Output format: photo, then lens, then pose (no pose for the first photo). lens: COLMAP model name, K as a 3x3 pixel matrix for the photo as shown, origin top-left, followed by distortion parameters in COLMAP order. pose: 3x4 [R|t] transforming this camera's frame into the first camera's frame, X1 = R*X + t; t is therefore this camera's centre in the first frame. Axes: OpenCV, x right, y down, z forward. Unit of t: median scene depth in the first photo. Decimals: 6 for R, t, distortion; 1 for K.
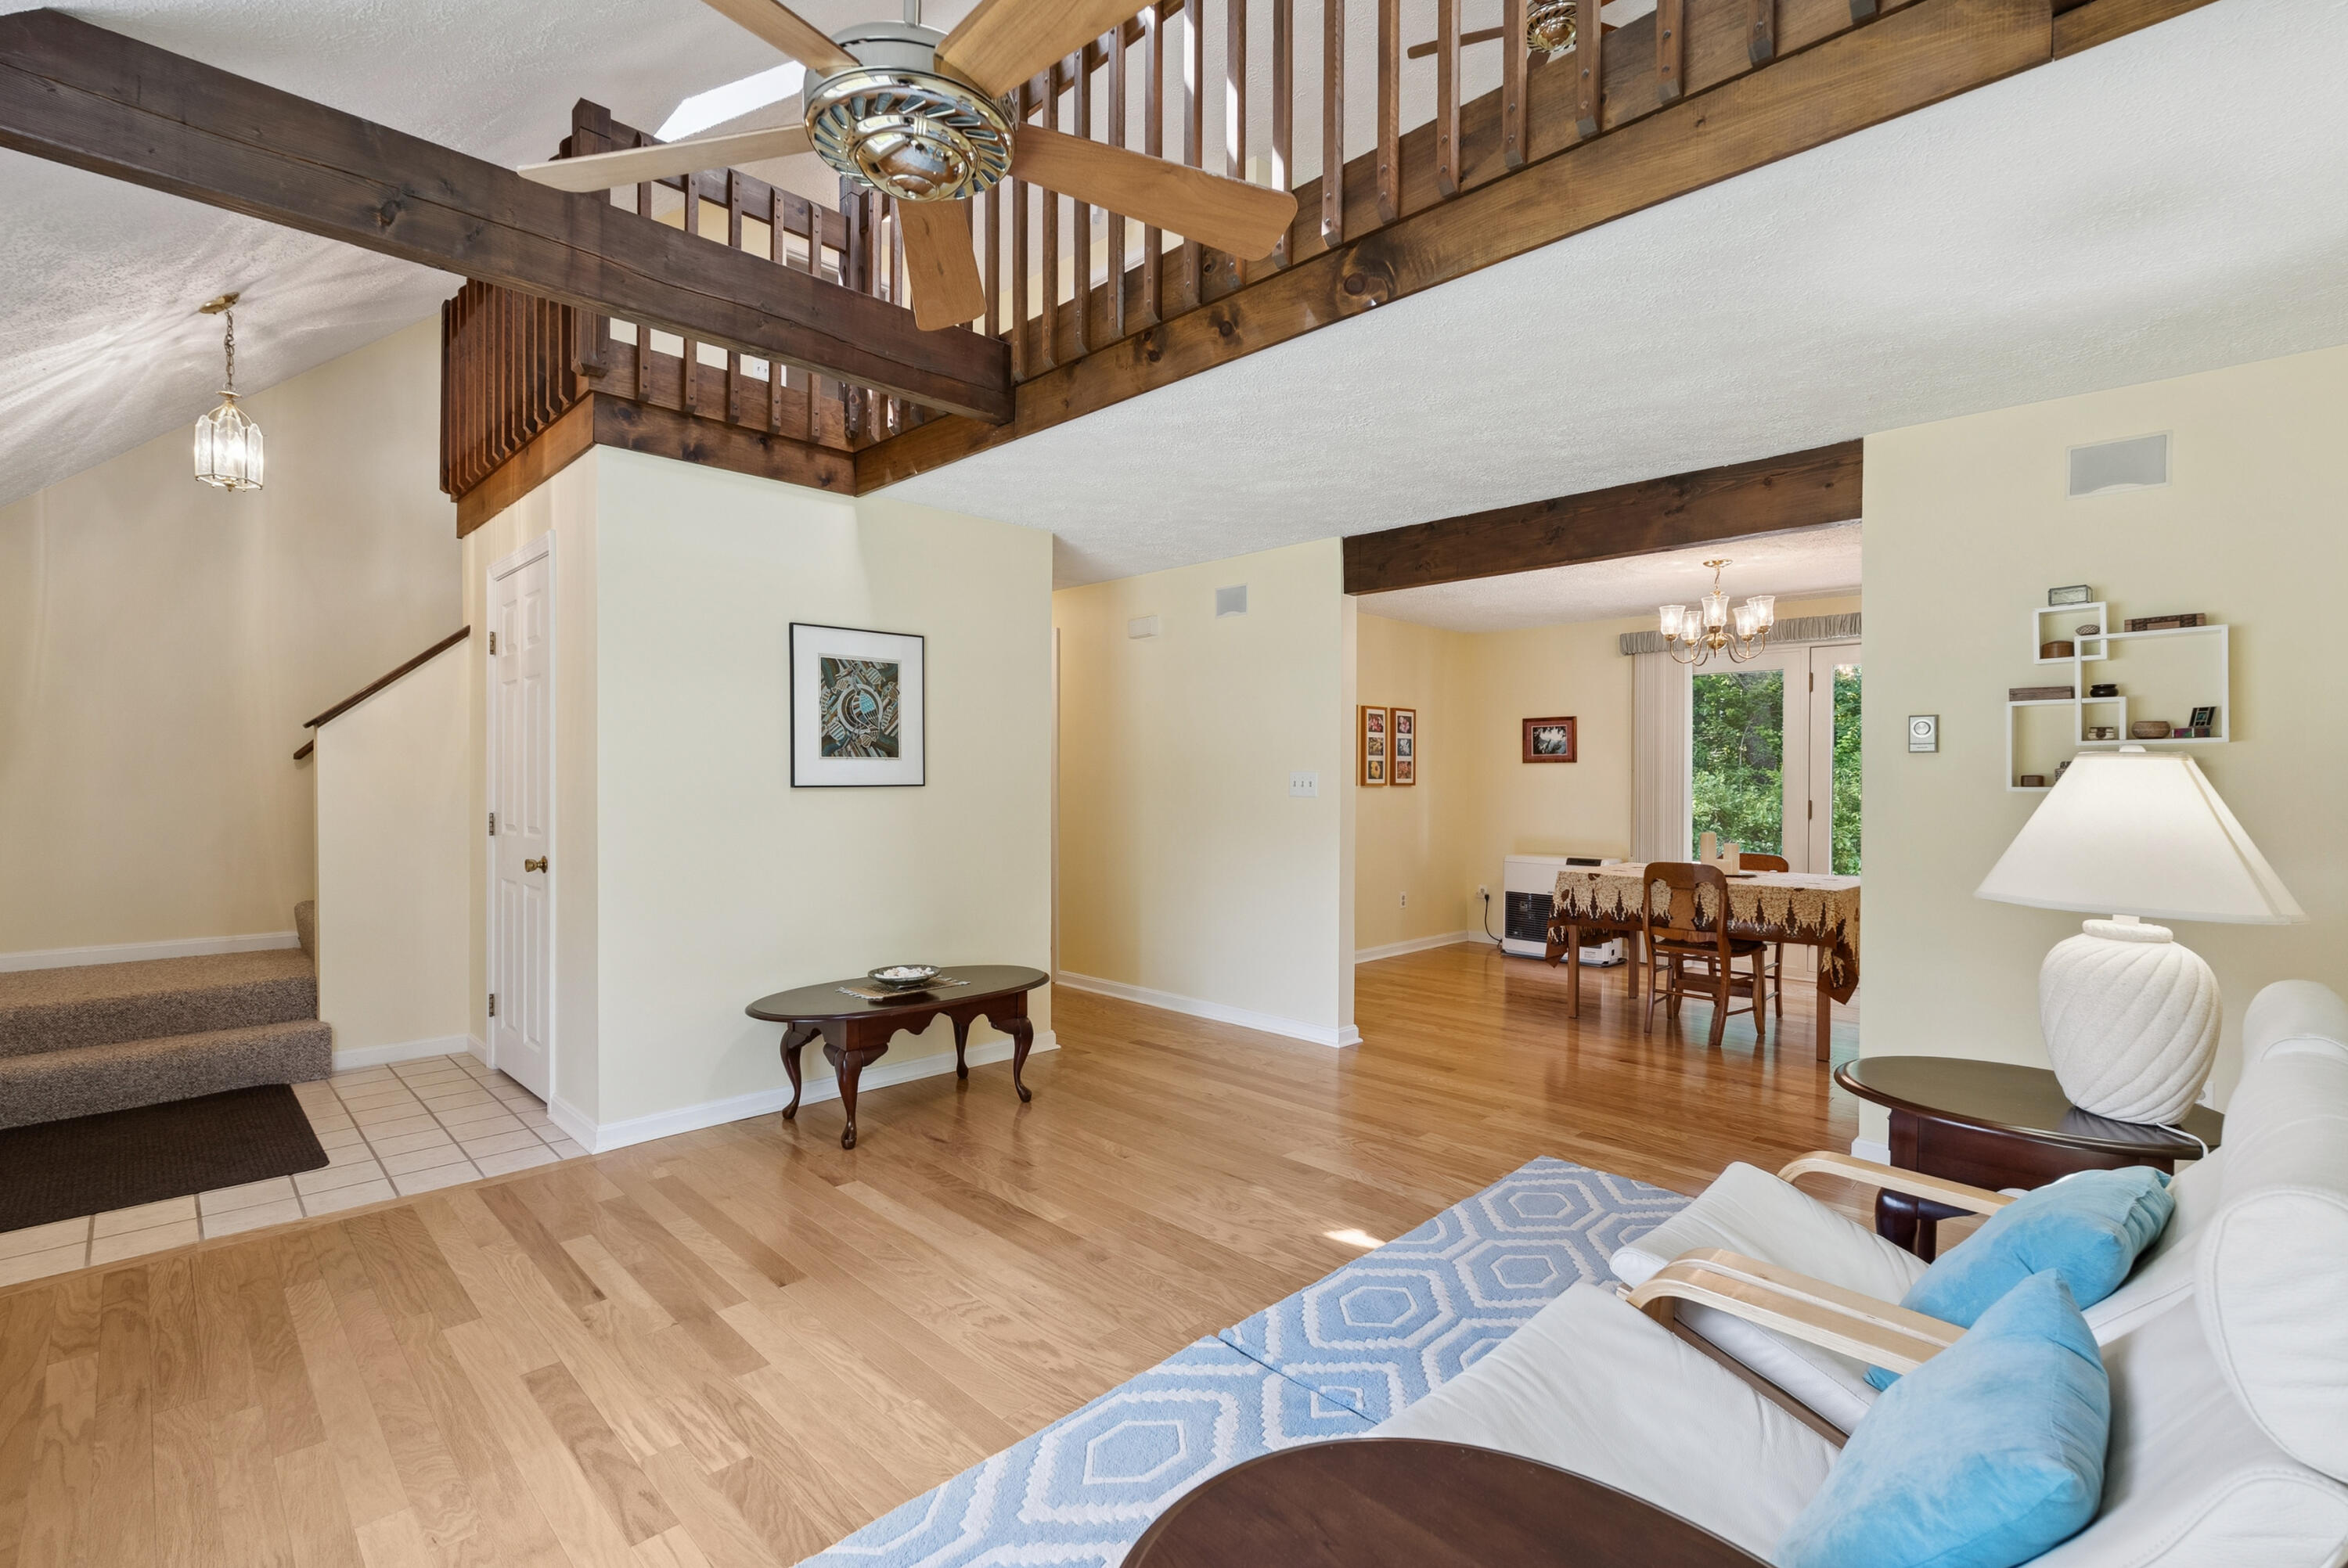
lens RADIAL K [[1038.6, 0, 1176.6], [0, 1038.6, 785.0], [0, 0, 1]] dist [-0.002760, -0.000694]
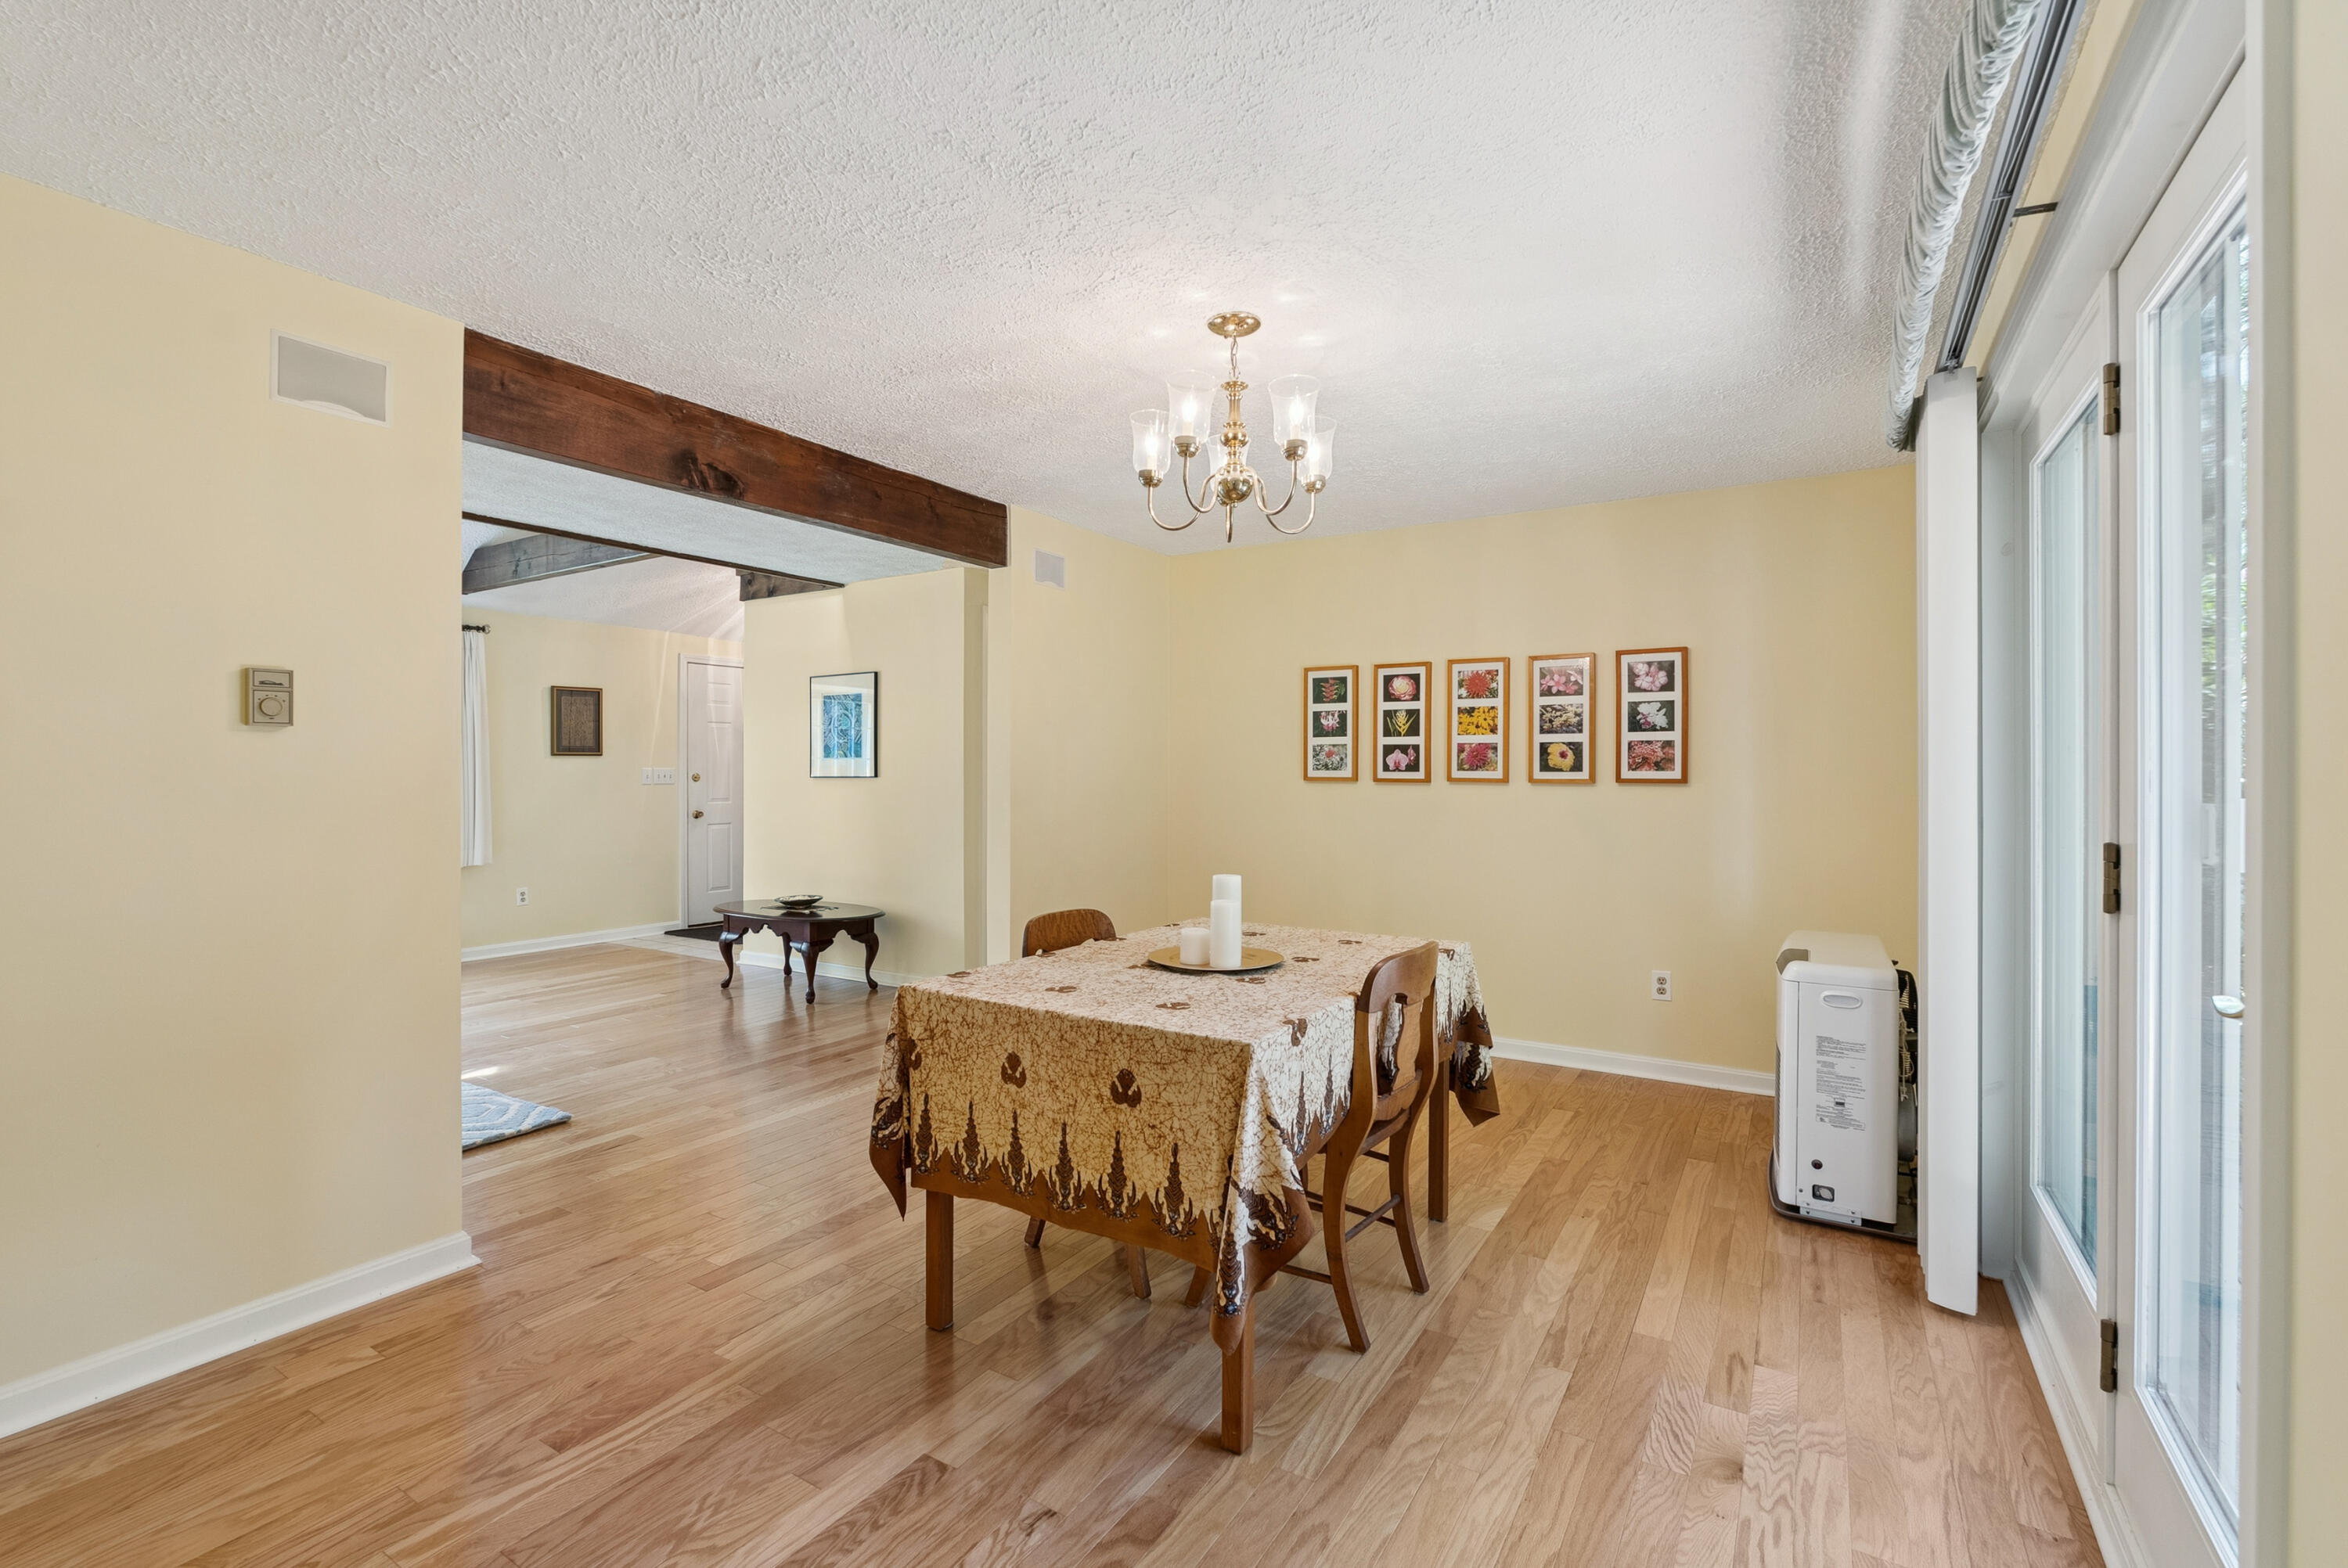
lens RADIAL K [[1038.6, 0, 1183.5], [0, 1038.6, 775.9], [0, 0, 1]] dist [-0.002760, -0.000694]
pose [[0.247320, 0.001916, -0.968932, 0.731838], [-0.007349, 0.999973, 0.000101, -0.001754], [0.968906, 0.007096, 0.247328, 0.630851]]
